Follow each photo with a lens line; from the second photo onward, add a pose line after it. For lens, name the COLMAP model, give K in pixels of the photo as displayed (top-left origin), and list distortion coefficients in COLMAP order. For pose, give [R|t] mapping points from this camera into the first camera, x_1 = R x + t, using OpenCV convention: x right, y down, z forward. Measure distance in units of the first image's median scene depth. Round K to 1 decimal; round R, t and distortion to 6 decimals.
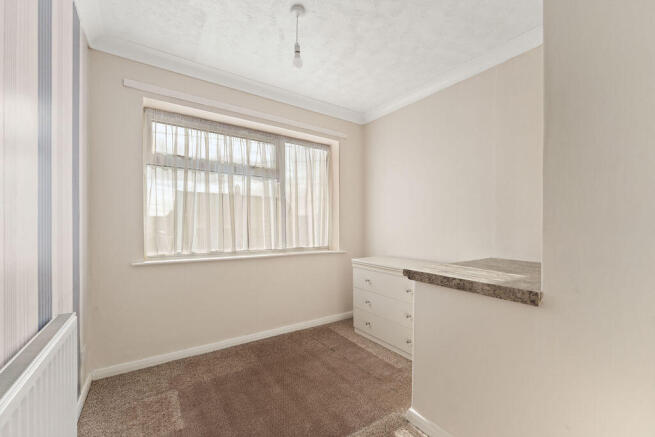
lens RADIAL K [[263.3, 0, 326.2], [0, 263.3, 224.4], [0, 0, 1]] dist [0.002096, 0.000108]
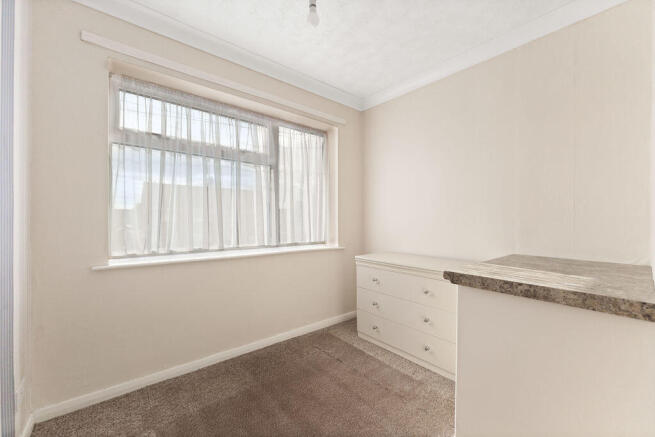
lens RADIAL K [[260.0, 0, 328.4], [0, 260.0, 218.2], [0, 0, 1]] dist [-0.000900, -0.000098]
pose [[0.995163, 0.002085, 0.098218, -0.096827], [-0.002011, 0.999998, -0.000845, 0.002823], [-0.098220, 0.000644, 0.995165, 0.138529]]
